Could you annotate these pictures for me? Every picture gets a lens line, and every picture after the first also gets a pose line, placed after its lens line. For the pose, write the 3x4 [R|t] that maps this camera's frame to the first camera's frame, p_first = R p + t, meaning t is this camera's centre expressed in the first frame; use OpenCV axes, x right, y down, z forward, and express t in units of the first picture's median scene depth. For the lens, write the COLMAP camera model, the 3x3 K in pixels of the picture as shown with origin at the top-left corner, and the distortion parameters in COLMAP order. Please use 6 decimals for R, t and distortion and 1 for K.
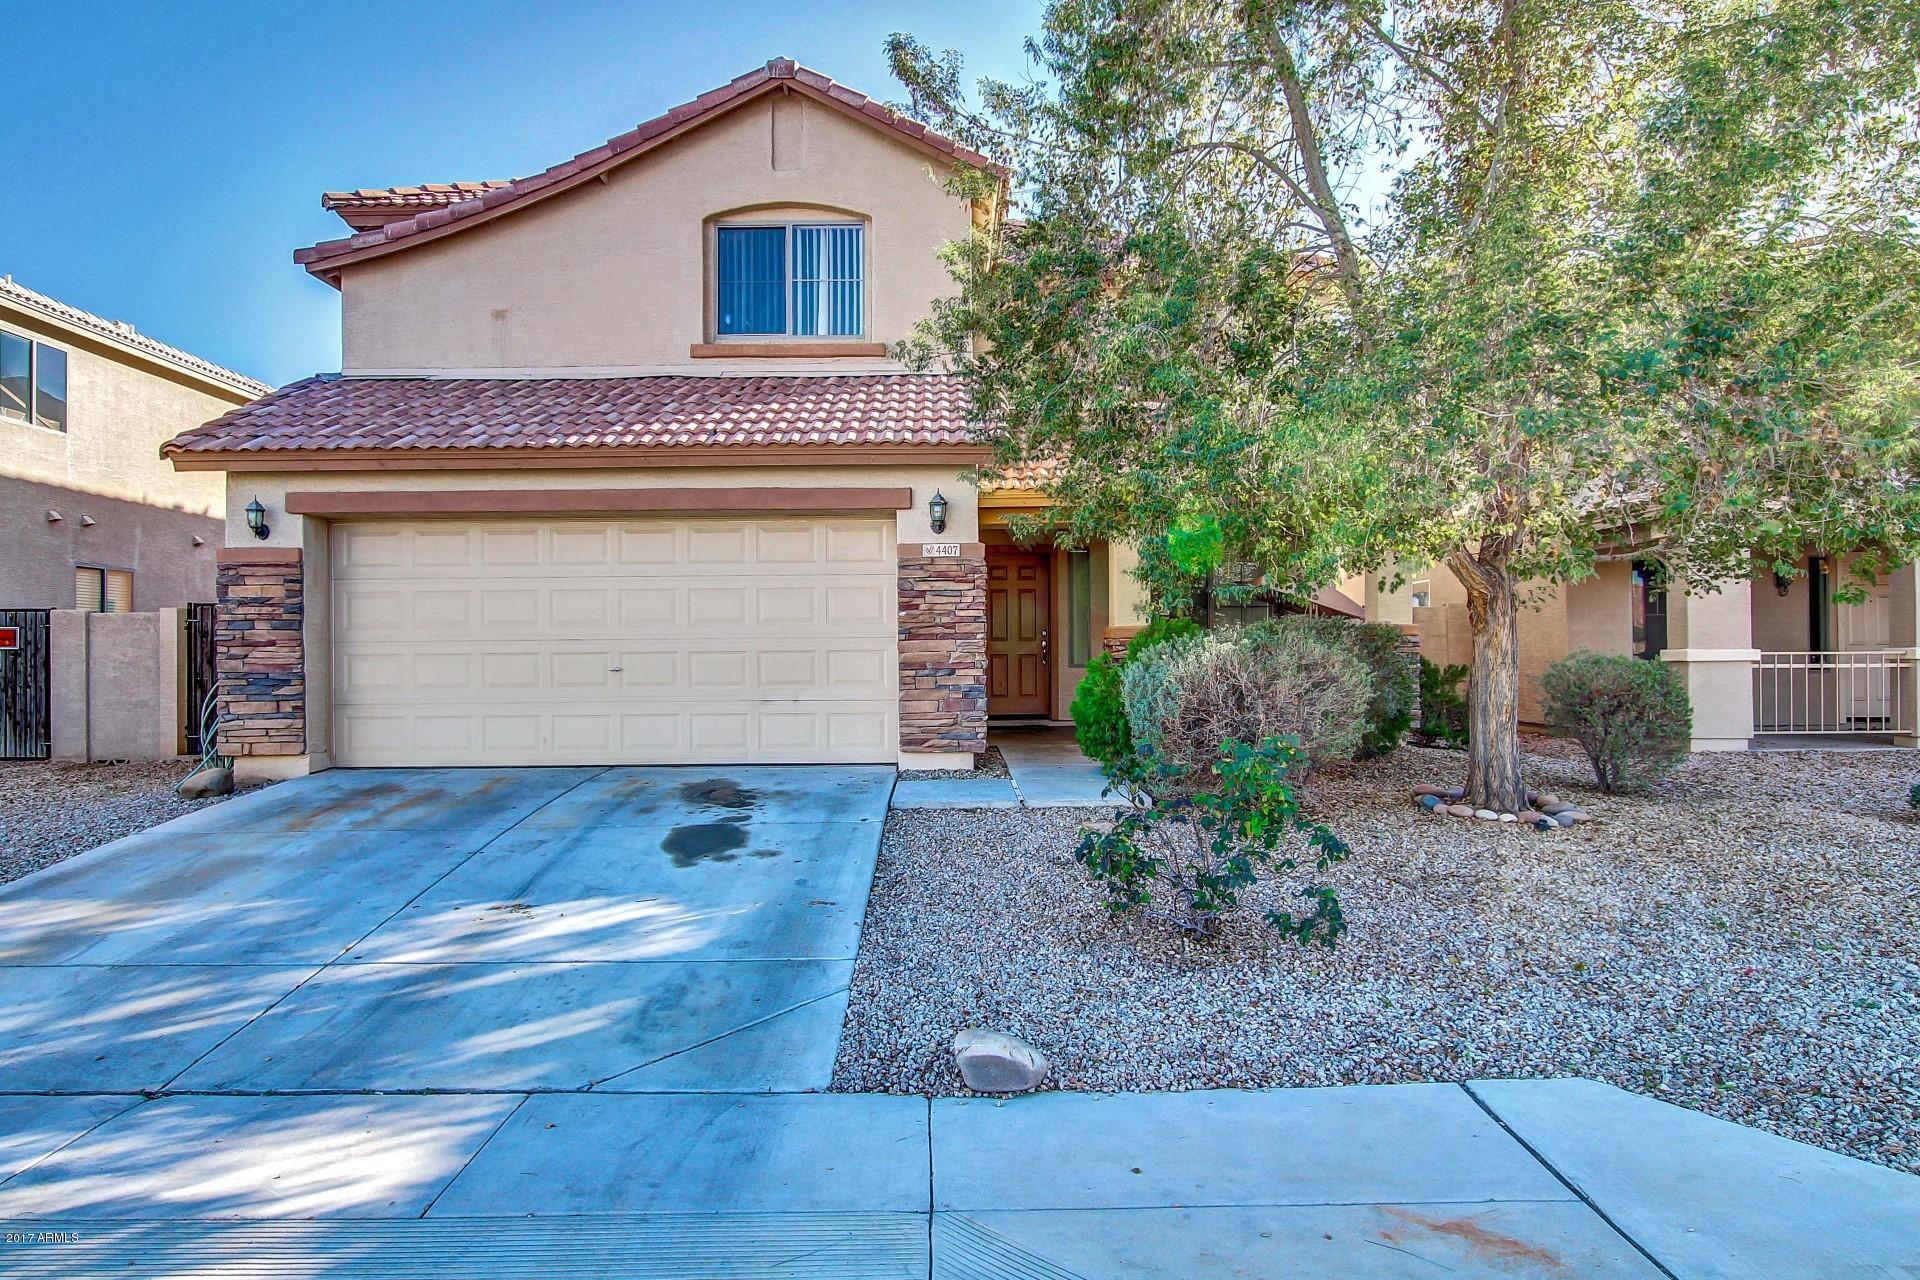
lens RADIAL K [[1180.2, 0, 960.0], [0, 1180.2, 640.0], [0, 0, 1]] dist [-0.016521, 0.002946]
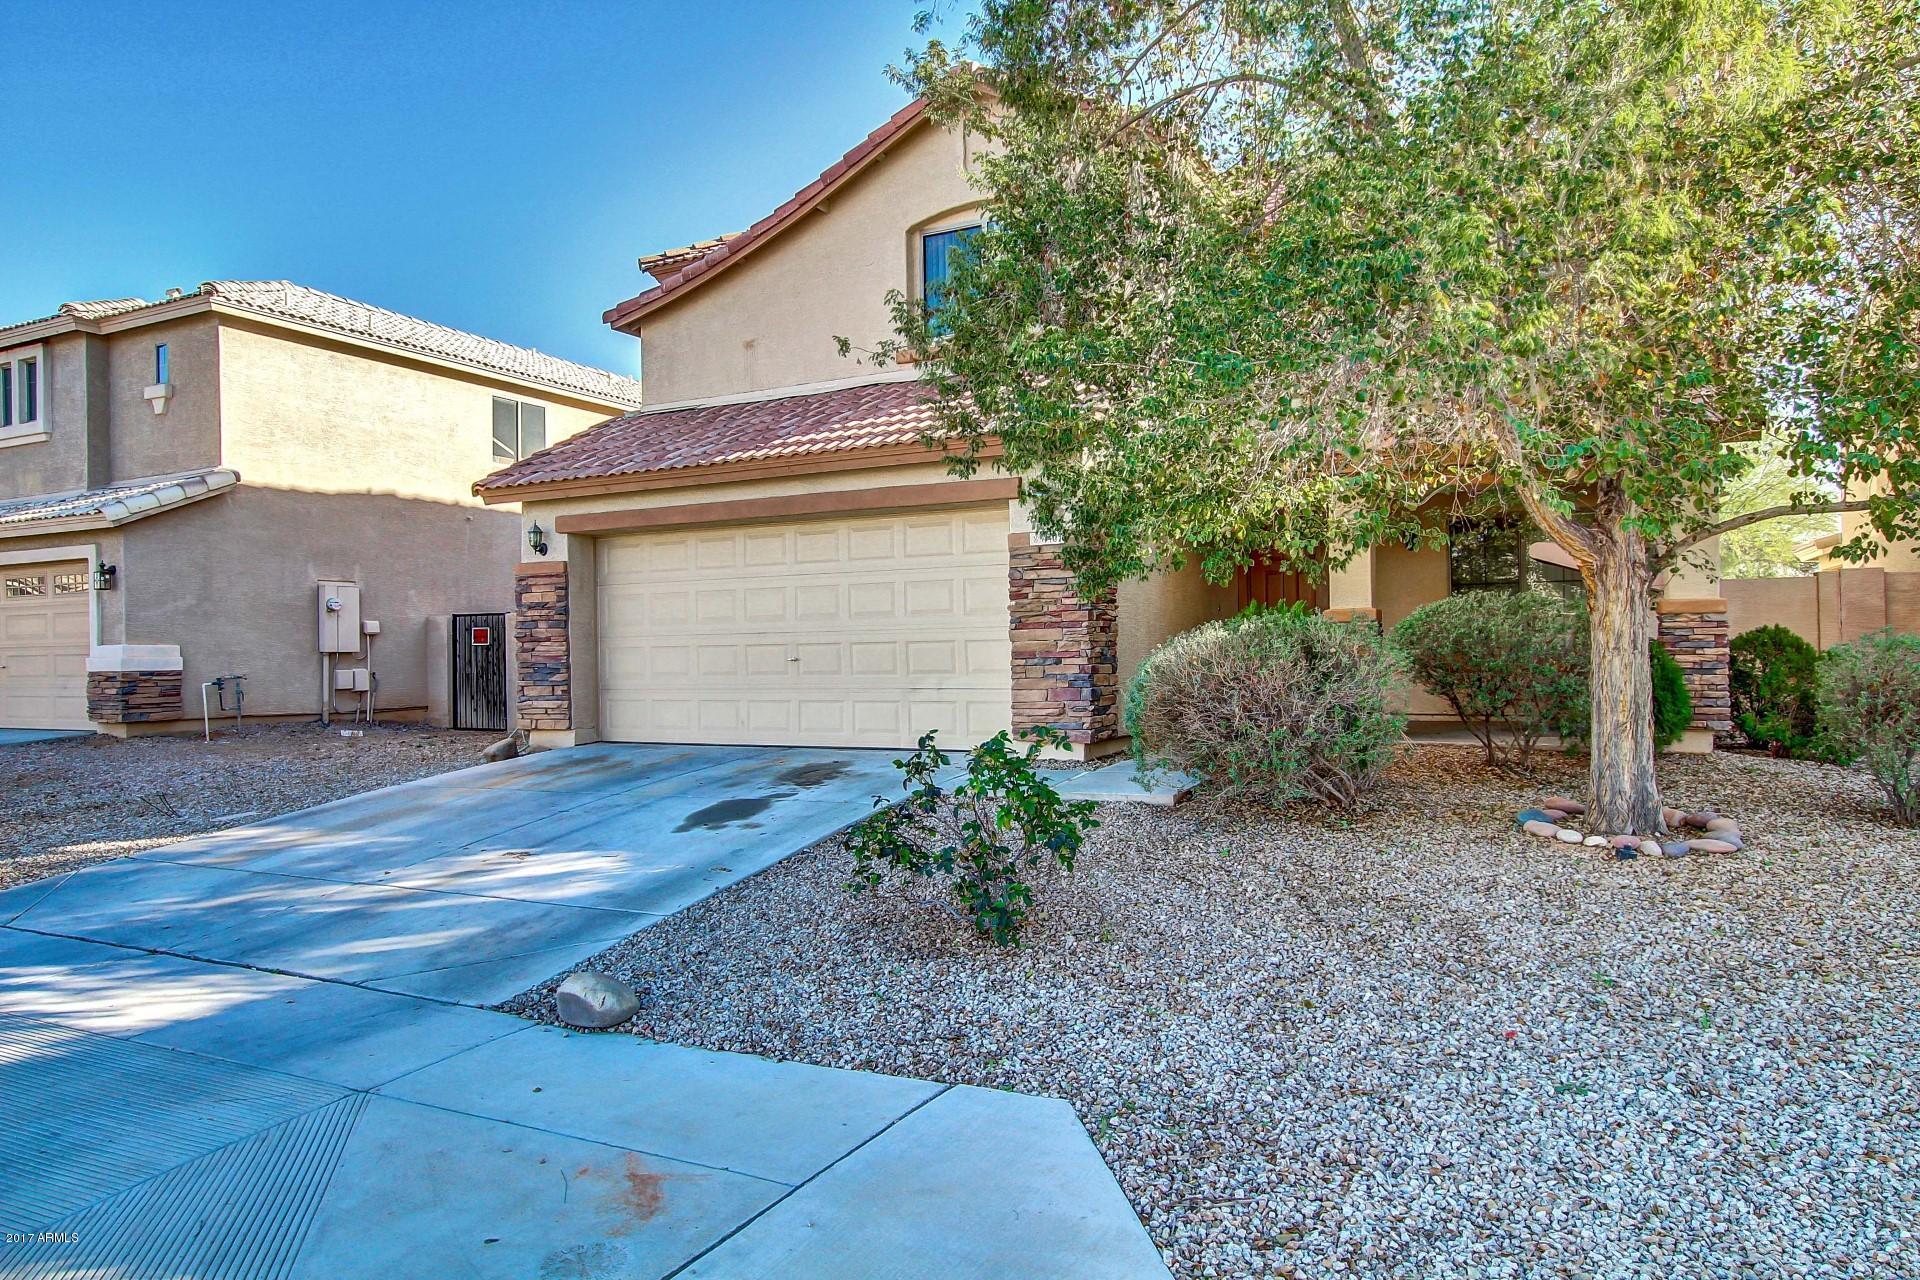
lens RADIAL K [[1240.5, 0, 960.0], [0, 1240.5, 640.0], [0, 0, 1]] dist [-0.007980, -0.000700]
pose [[0.886620, -0.010045, -0.462389, 0.398933], [0.015202, 0.999857, 0.007427, 0.000628], [0.462248, -0.013614, 0.886646, 0.043344]]
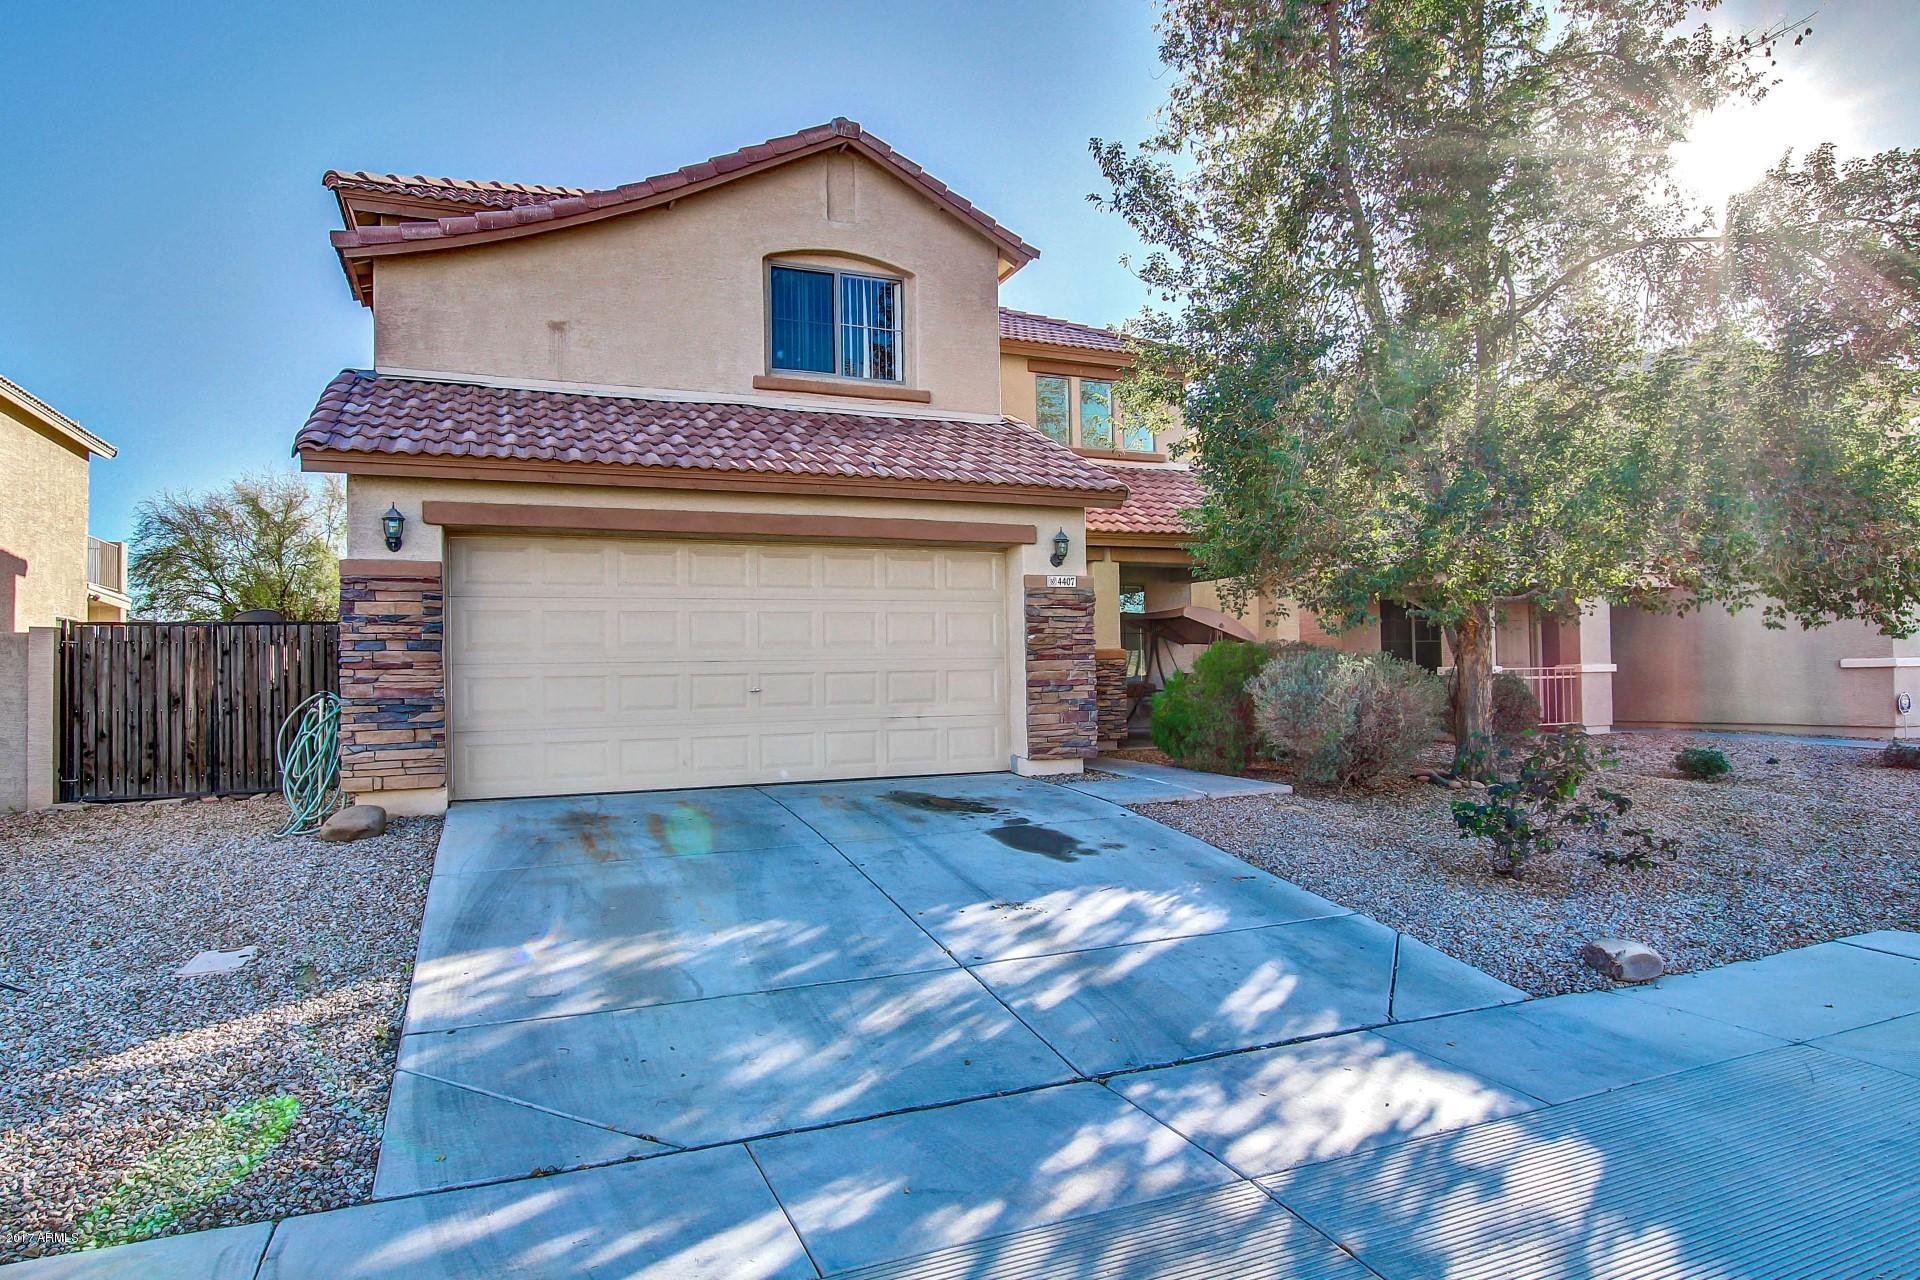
lens RADIAL K [[1111.4, 0, 960.0], [0, 1111.4, 640.0], [0, 0, 1]] dist [-0.018661, 0.000147]
pose [[0.925189, 0.004059, 0.379484, -0.513370], [0.005329, 0.999705, -0.023684, 0.005511], [-0.379468, 0.023934, 0.924895, 0.045410]]
